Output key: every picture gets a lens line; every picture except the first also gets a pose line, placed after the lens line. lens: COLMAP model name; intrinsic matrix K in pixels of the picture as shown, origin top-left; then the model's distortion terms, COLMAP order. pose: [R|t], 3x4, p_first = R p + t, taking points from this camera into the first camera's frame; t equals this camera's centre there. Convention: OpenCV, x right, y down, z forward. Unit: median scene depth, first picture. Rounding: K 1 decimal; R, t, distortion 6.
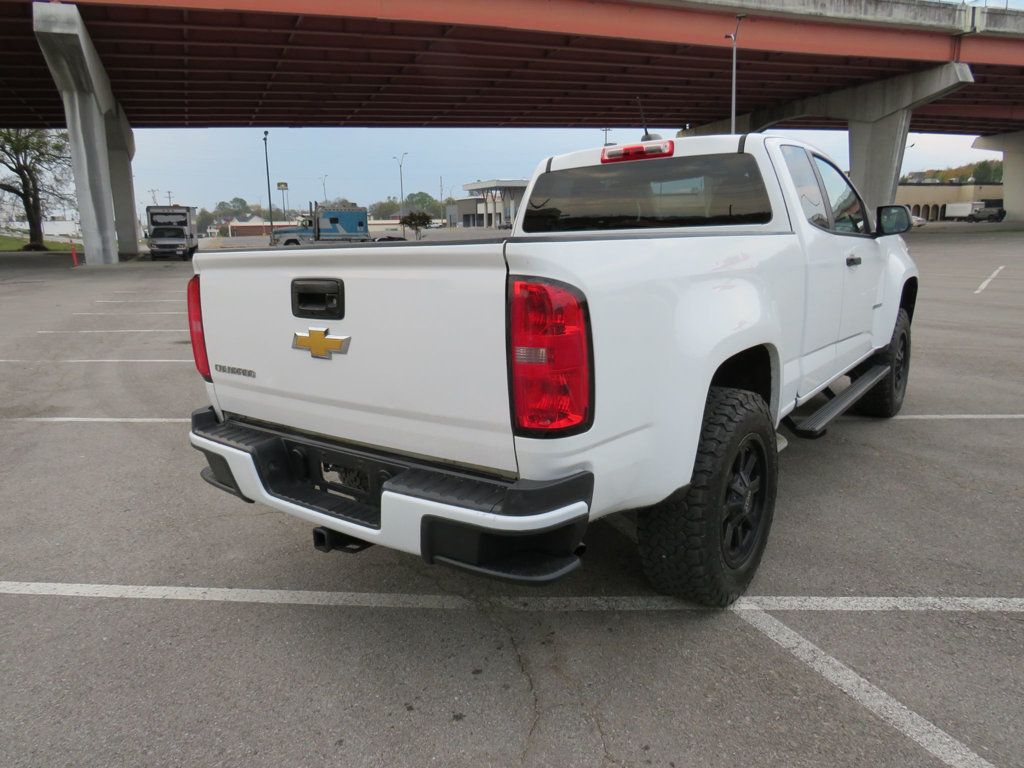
lens RADIAL K [[716.3, 0, 512.0], [0, 716.3, 384.0], [0, 0, 1]] dist [-0.002401, -0.008184]
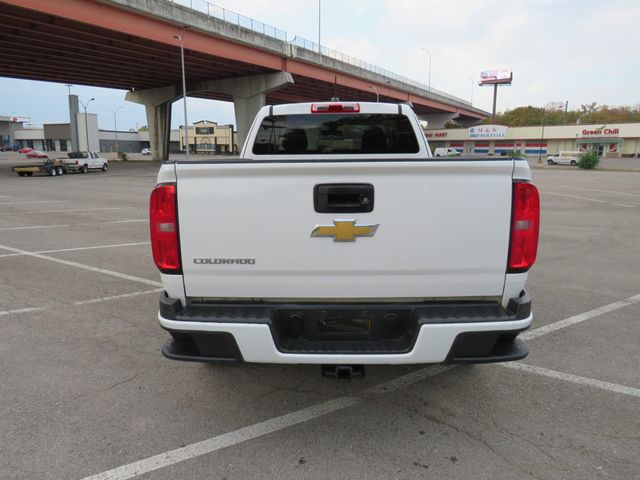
lens RADIAL K [[449.4, 0, 320.0], [0, 449.4, 240.0], [0, 0, 1]] dist [-0.026647, -0.000898]
pose [[0.803739, -0.079041, 0.589709, -0.041088], [0.096021, 0.995376, 0.002543, -0.002287], [-0.587183, 0.054581, 0.807612, 0.016839]]
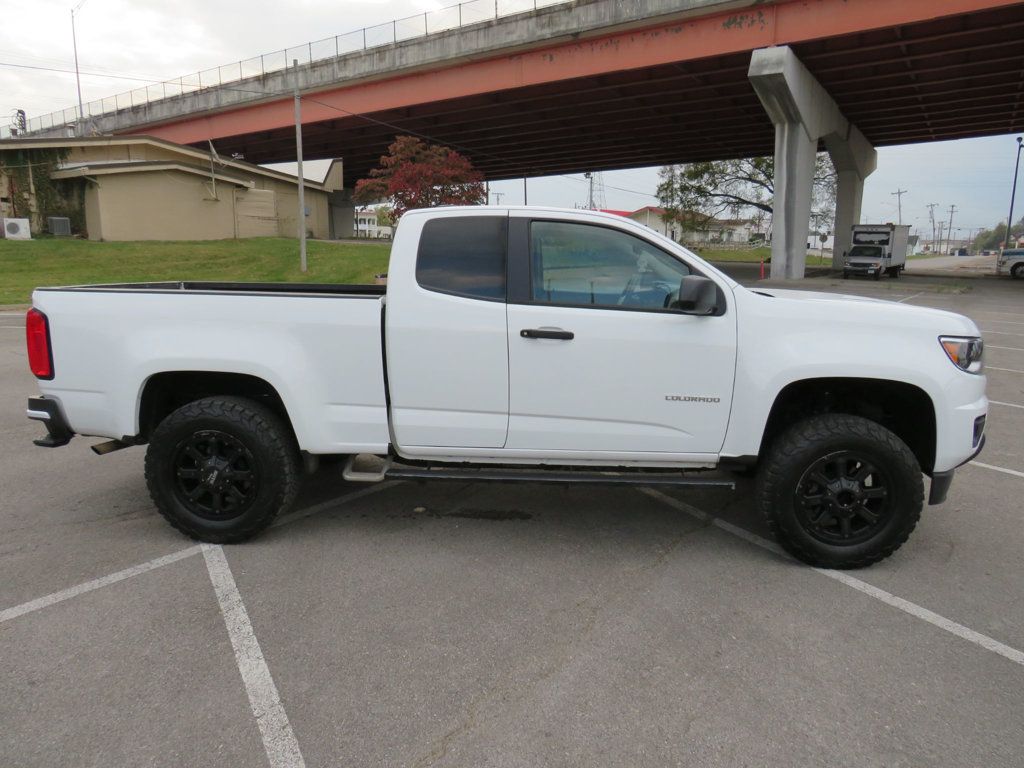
lens RADIAL K [[741.8, 0, 512.0], [0, 741.8, 384.0], [0, 0, 1]] dist [-0.006146, -0.005904]
pose [[0.537483, 0.176587, -0.824578, 0.111046], [-0.196994, 0.977066, 0.080837, -0.015364], [0.819942, 0.118988, 0.559944, 0.038296]]
